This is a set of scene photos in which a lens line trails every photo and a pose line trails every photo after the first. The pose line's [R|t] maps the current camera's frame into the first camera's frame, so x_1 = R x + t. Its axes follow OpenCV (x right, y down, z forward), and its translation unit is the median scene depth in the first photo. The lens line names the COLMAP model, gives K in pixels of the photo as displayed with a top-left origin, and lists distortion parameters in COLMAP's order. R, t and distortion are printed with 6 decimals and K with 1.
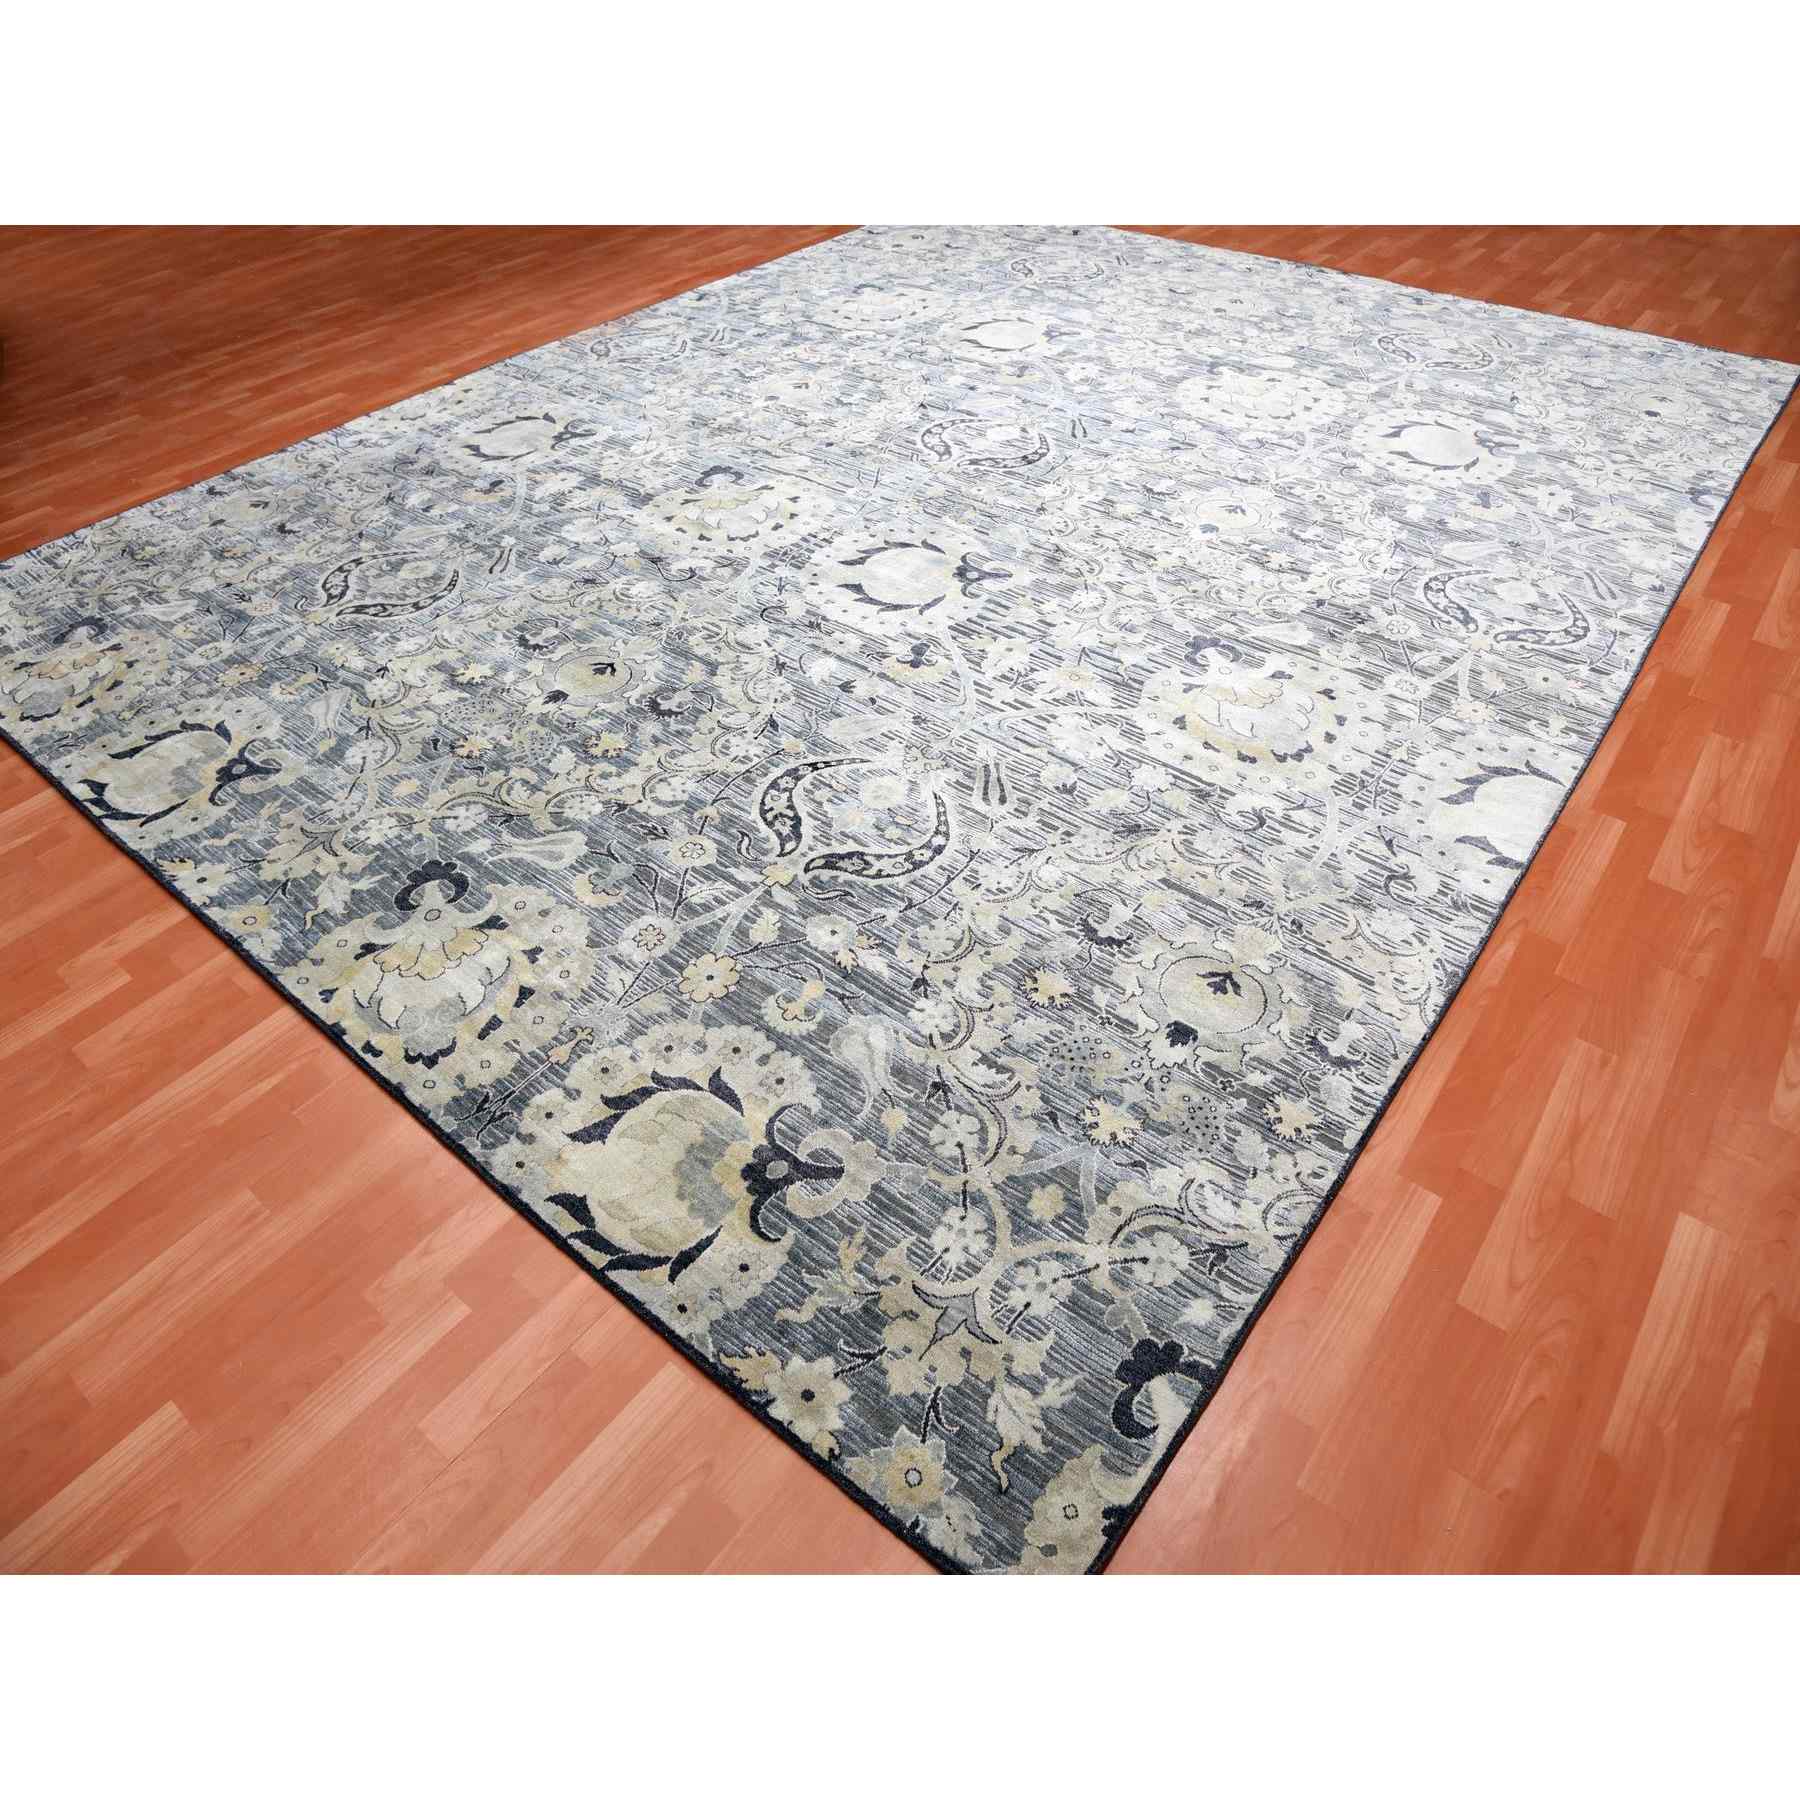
lens RADIAL K [[1164.2, 0, 900.0], [0, 1164.2, 900.0], [0, 0, 1]] dist [-0.095371, 0.030090]
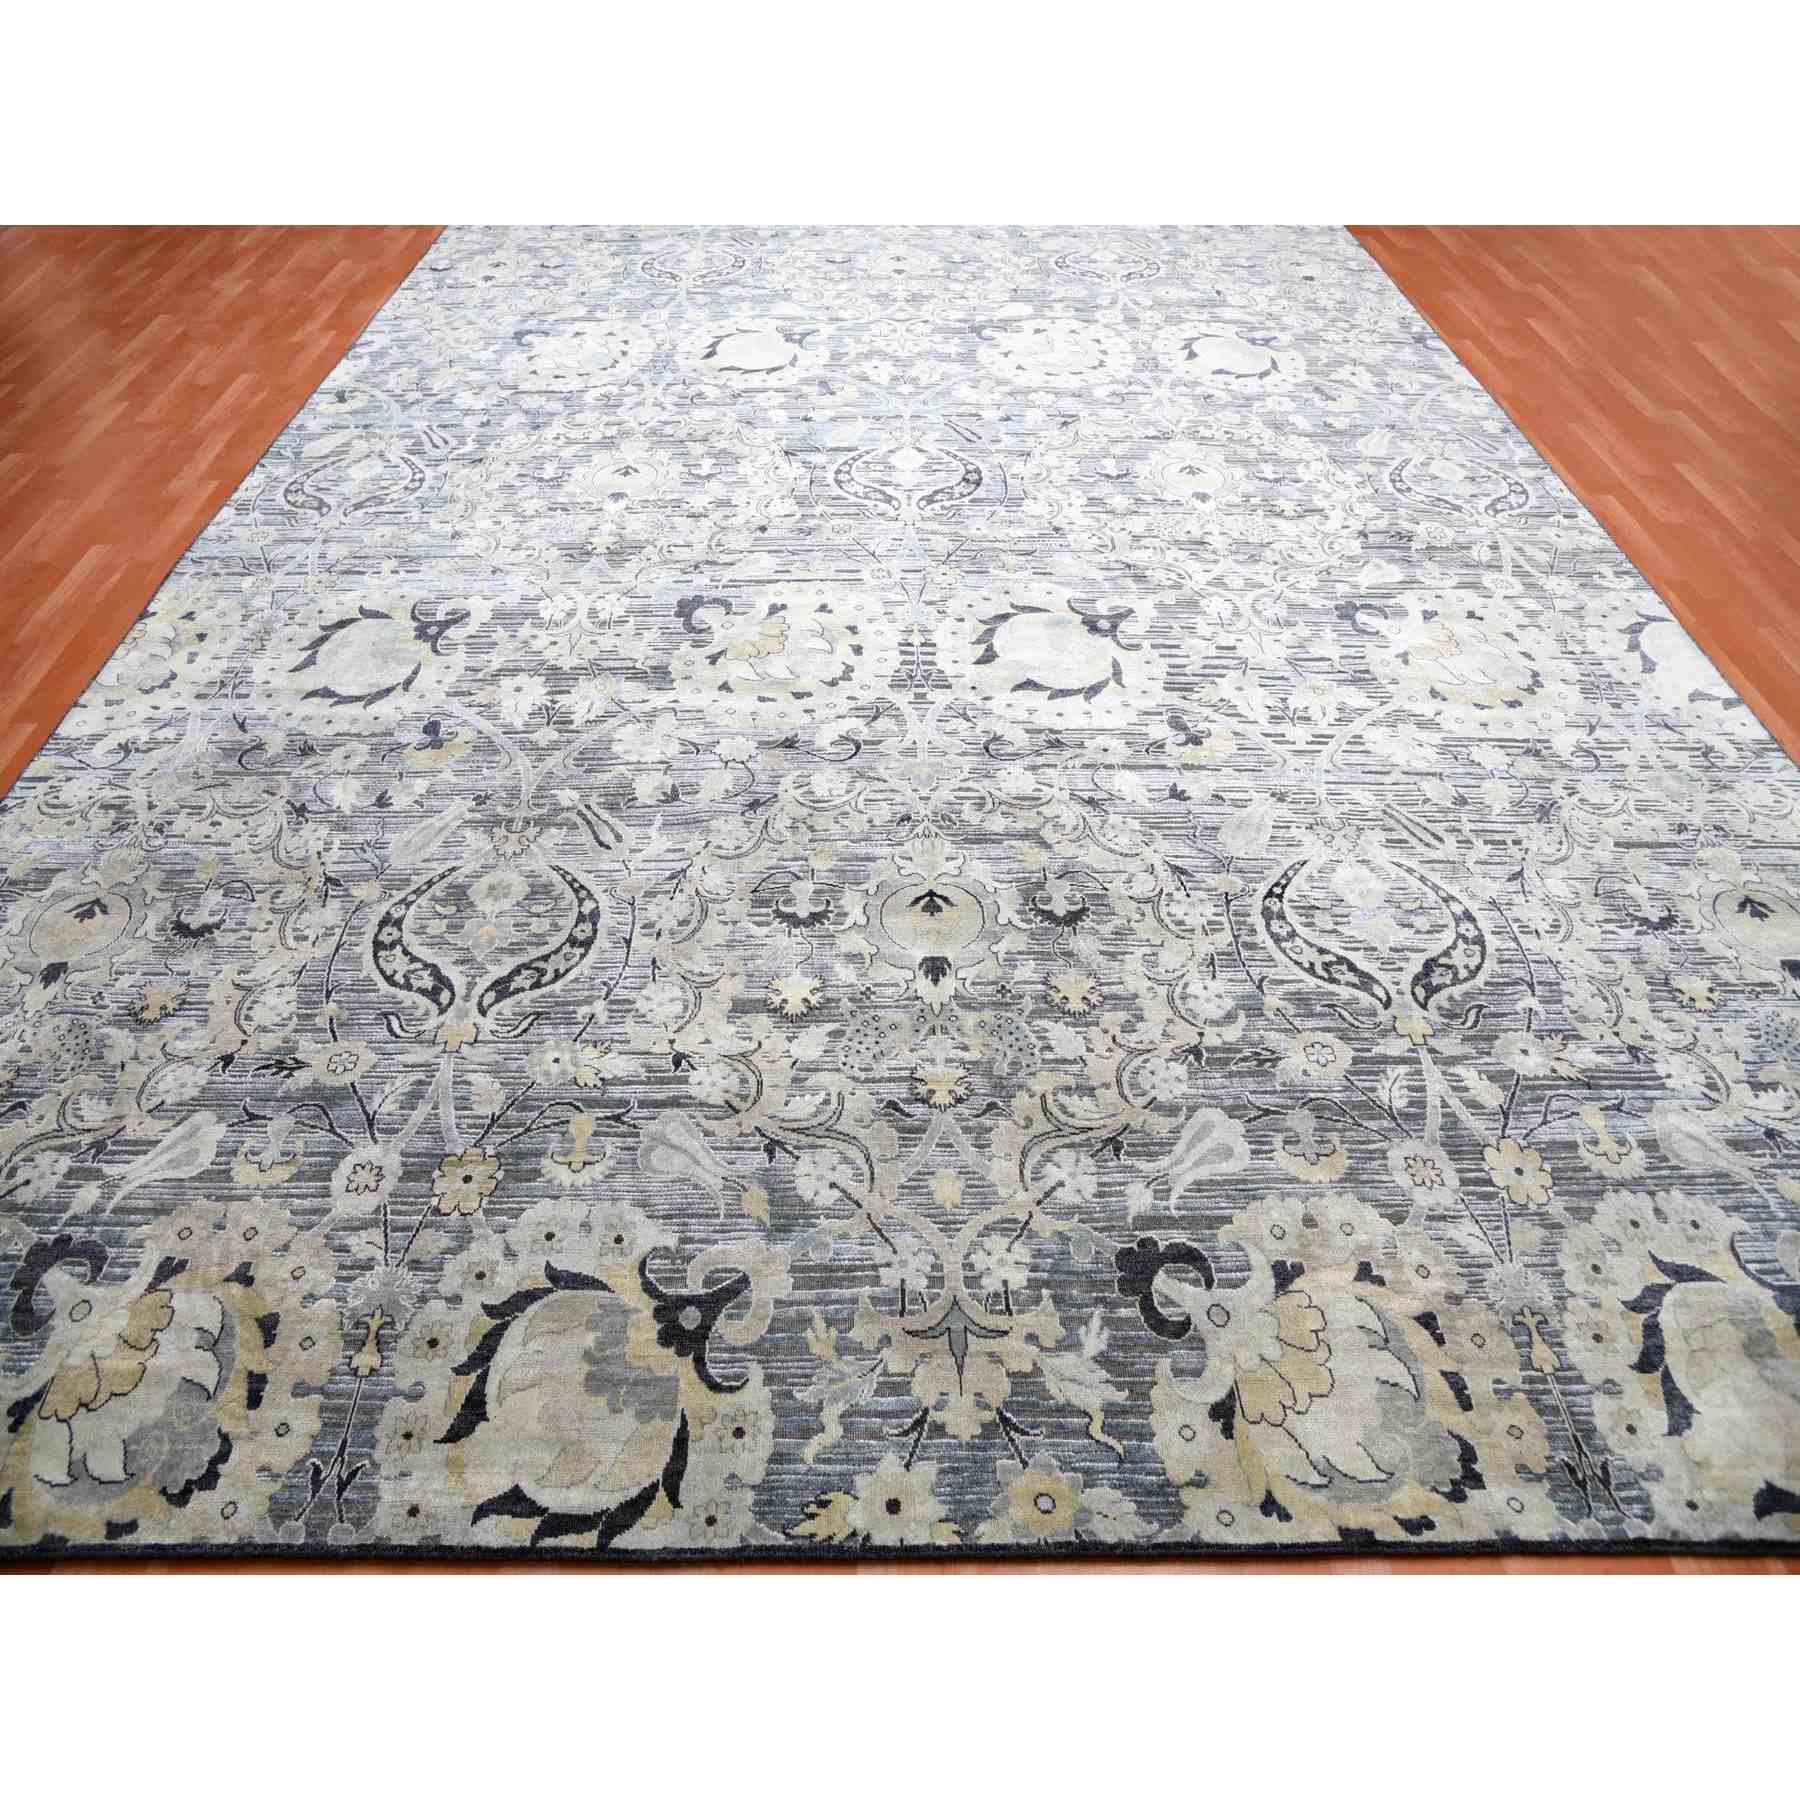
lens RADIAL K [[1138.0, 0, 900.0], [0, 1138.0, 900.0], [0, 0, 1]] dist [-0.072994, 0.042581]
pose [[0.779036, -0.442296, 0.444383, -0.811447], [0.422698, 0.893978, 0.148758, -0.434686], [-0.463064, 0.071952, 0.883399, 0.489636]]
